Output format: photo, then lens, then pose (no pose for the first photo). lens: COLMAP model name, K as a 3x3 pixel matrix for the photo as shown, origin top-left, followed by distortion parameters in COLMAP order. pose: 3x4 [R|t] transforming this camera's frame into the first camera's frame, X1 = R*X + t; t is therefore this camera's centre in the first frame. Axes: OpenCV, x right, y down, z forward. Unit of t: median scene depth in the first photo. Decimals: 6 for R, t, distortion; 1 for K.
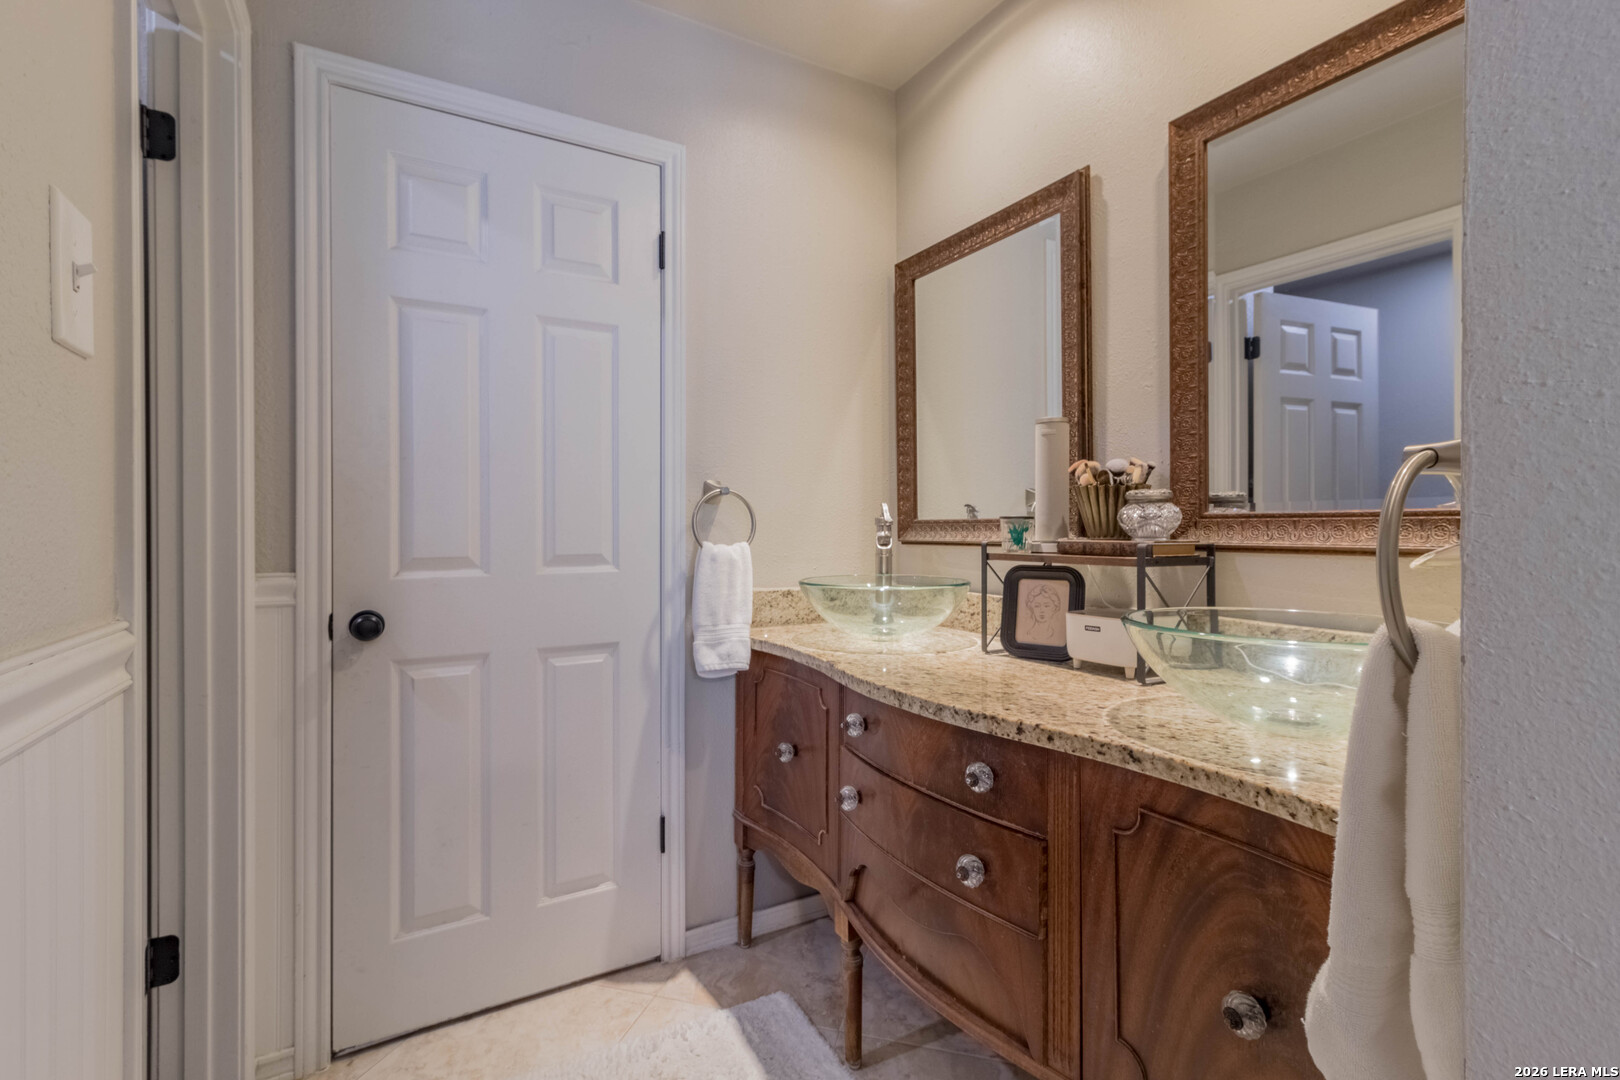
lens RADIAL K [[751.7, 0, 819.0], [0, 751.7, 539.1], [0, 0, 1]] dist [0.002685, 0.000881]
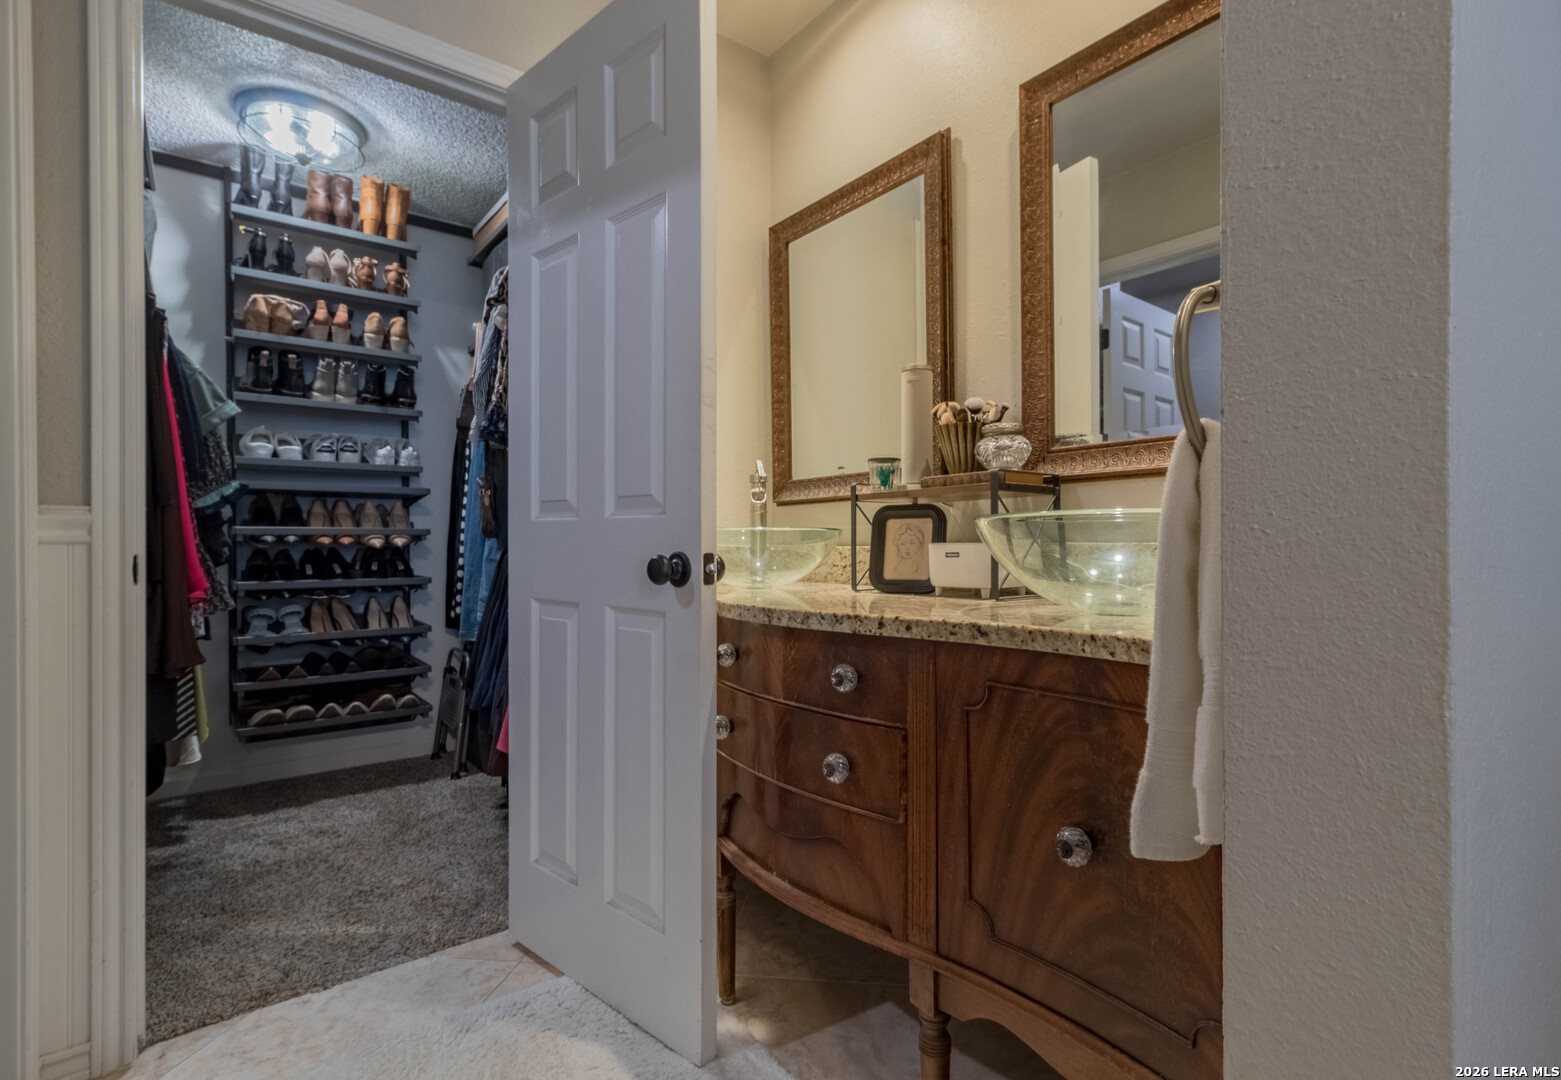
lens RADIAL K [[756.4, 0, 823.2], [0, 756.4, 553.4], [0, 0, 1]] dist [0.002618, 0.000652]
pose [[0.987178, -0.002941, 0.159595, 0.016254], [0.003024, 0.999995, -0.000278, 0.127650], [-0.159594, 0.000757, 0.987183, -0.023377]]
